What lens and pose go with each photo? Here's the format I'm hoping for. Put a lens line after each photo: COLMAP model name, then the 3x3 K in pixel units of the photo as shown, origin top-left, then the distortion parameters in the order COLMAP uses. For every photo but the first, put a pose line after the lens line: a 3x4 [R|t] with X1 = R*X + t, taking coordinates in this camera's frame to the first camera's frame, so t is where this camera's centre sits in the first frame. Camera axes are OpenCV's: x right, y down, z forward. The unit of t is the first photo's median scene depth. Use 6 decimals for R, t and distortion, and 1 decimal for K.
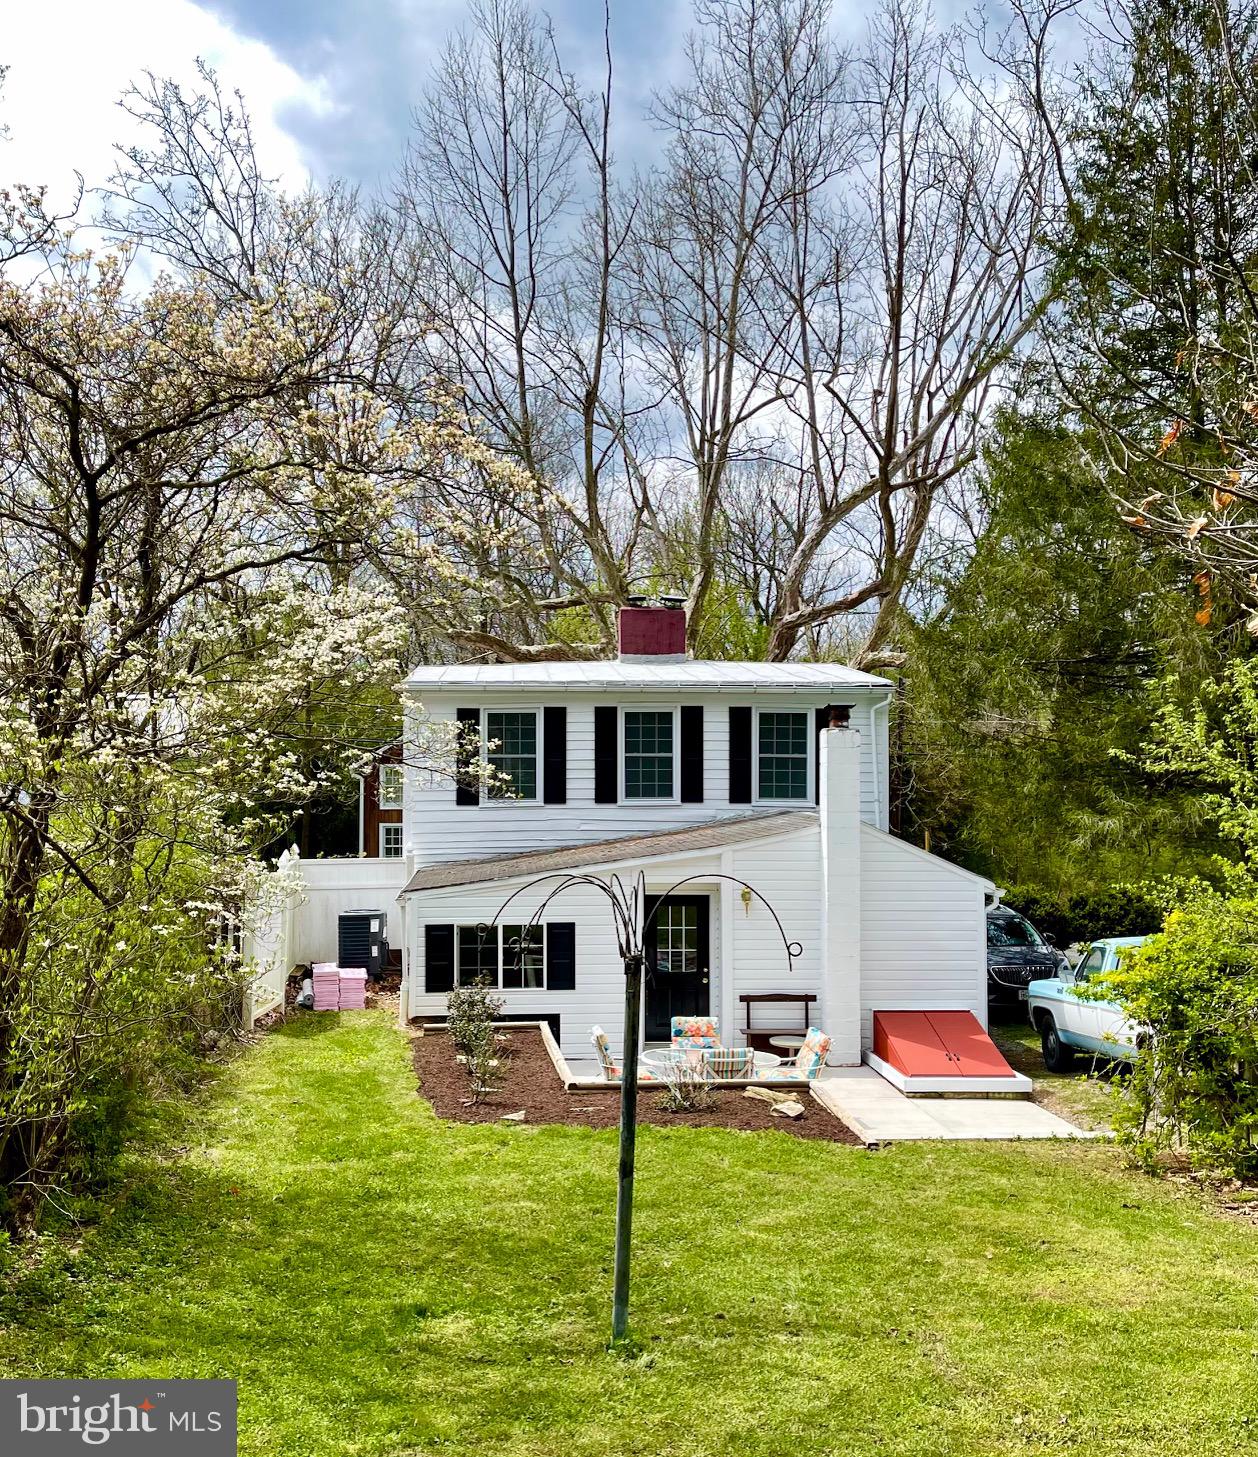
lens RADIAL K [[1498.2, 0, 593.3], [0, 1498.2, 744.3], [0, 0, 1]] dist [0.034646, 0.000000]
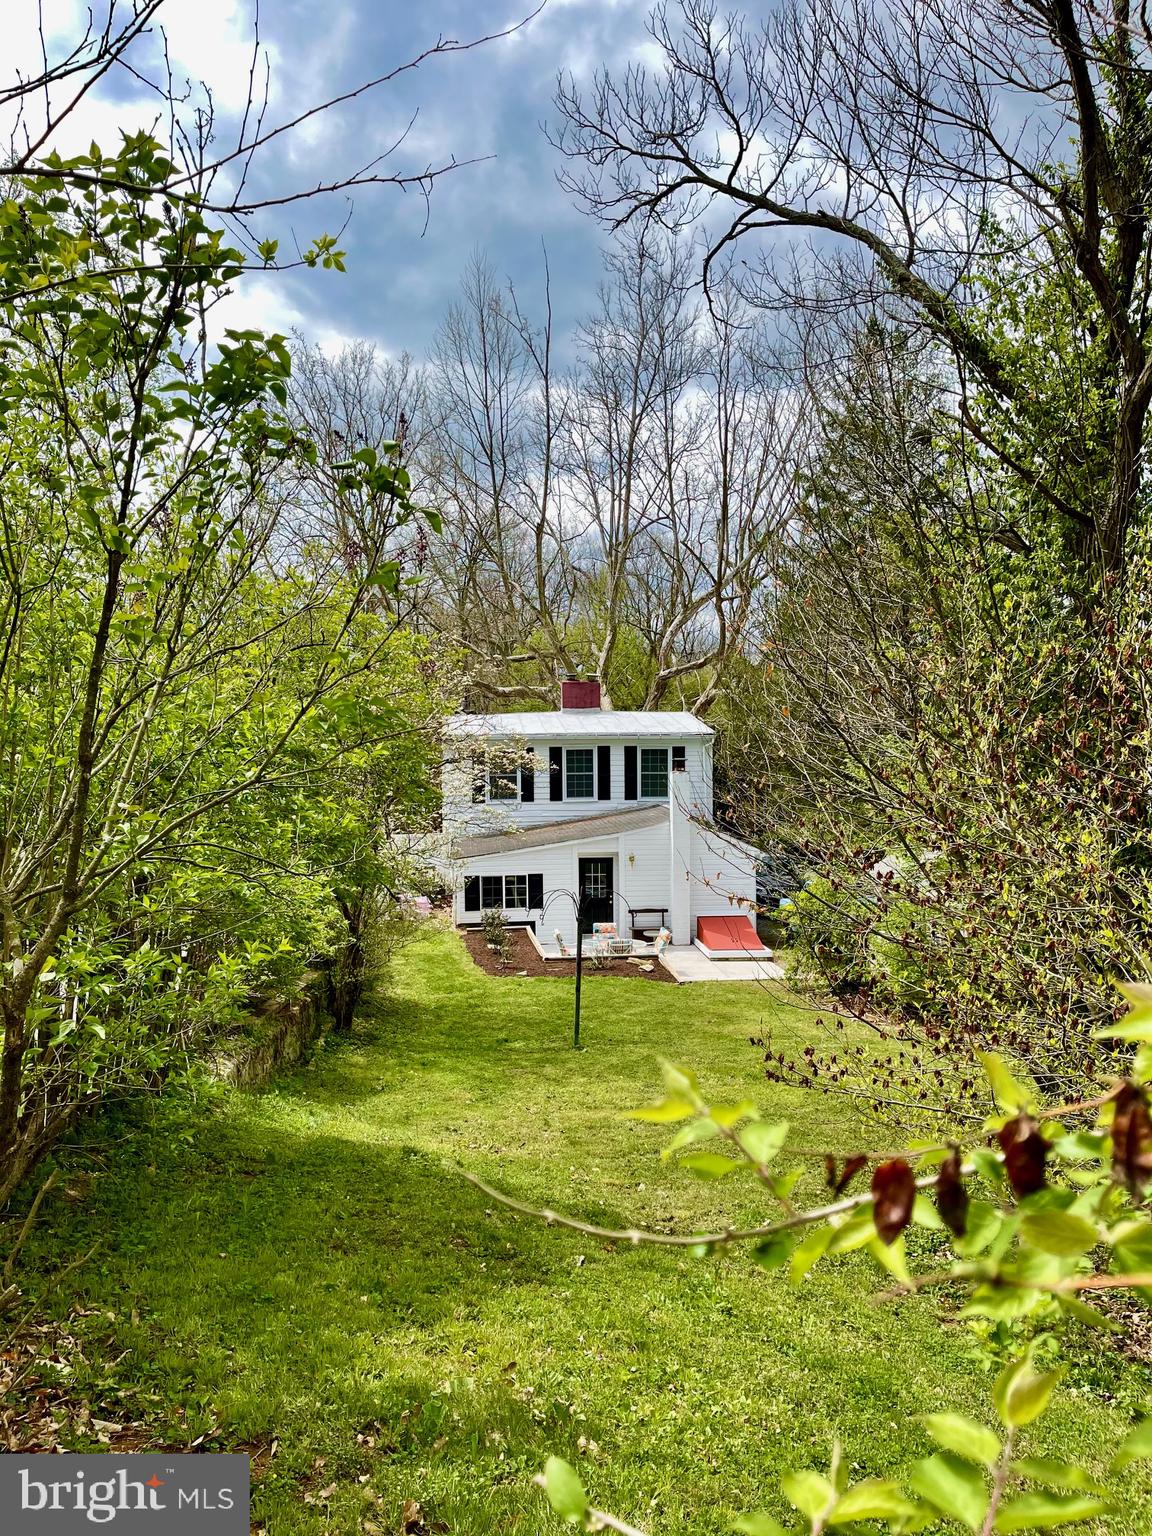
lens RADIAL K [[1146.4, 0, 582.0], [0, 1146.4, 767.0], [0, 0, 1]] dist [0.028397, -0.017204]
pose [[0.999051, -0.010082, 0.042381, -0.022938], [0.007306, 0.997849, 0.065141, -0.112883], [-0.042946, -0.064770, 0.996976, -0.458194]]
